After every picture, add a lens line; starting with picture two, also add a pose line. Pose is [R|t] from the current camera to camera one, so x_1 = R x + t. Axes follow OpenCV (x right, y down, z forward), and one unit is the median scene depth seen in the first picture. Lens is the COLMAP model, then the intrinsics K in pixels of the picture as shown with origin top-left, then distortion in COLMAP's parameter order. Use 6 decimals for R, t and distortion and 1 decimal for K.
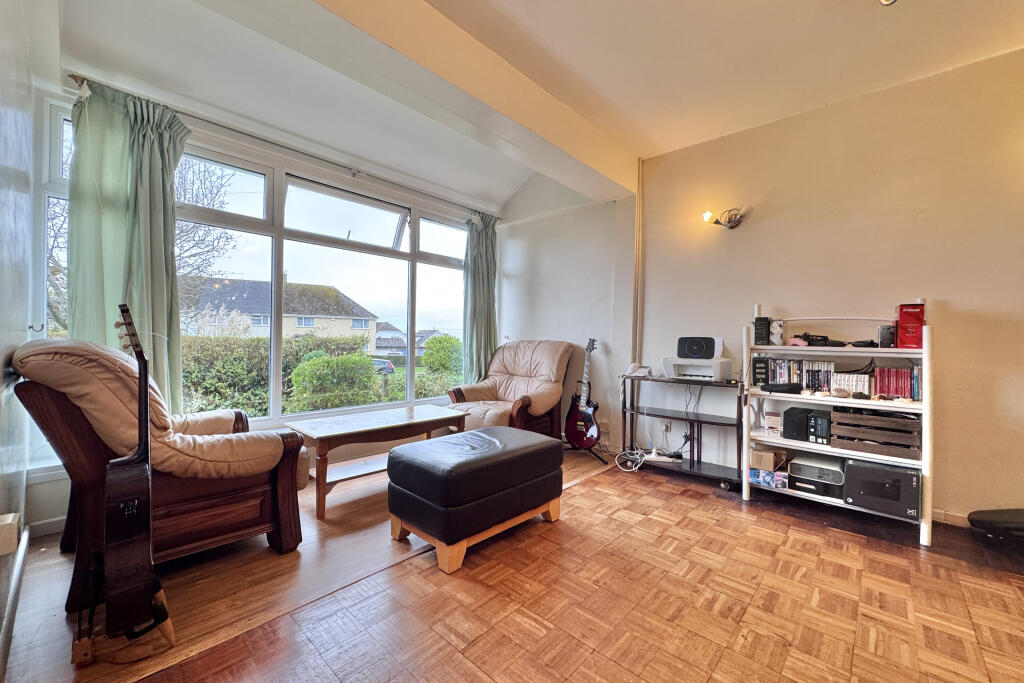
lens RADIAL K [[407.5, 0, 511.4], [0, 407.5, 340.5], [0, 0, 1]] dist [-0.000129, -0.000060]
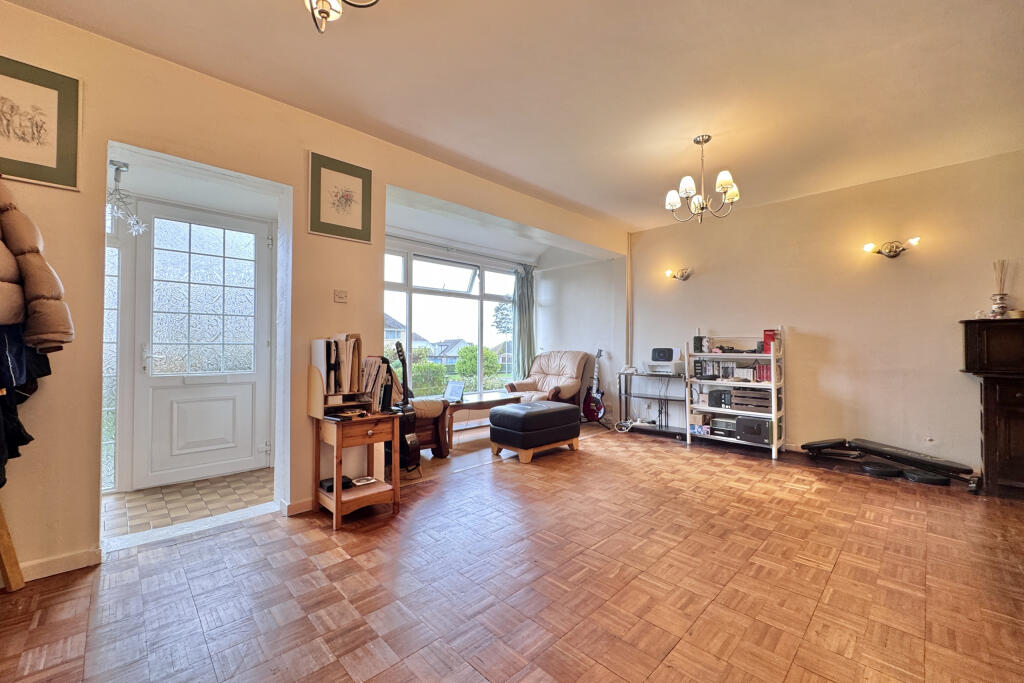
lens RADIAL K [[407.5, 0, 514.8], [0, 407.5, 343.5], [0, 0, 1]] dist [-0.000129, -0.000060]
pose [[0.998882, -0.013739, -0.045224, -0.064433], [0.013184, 0.999834, -0.012540, -0.015162], [0.045389, 0.011929, 0.998898, -0.694526]]
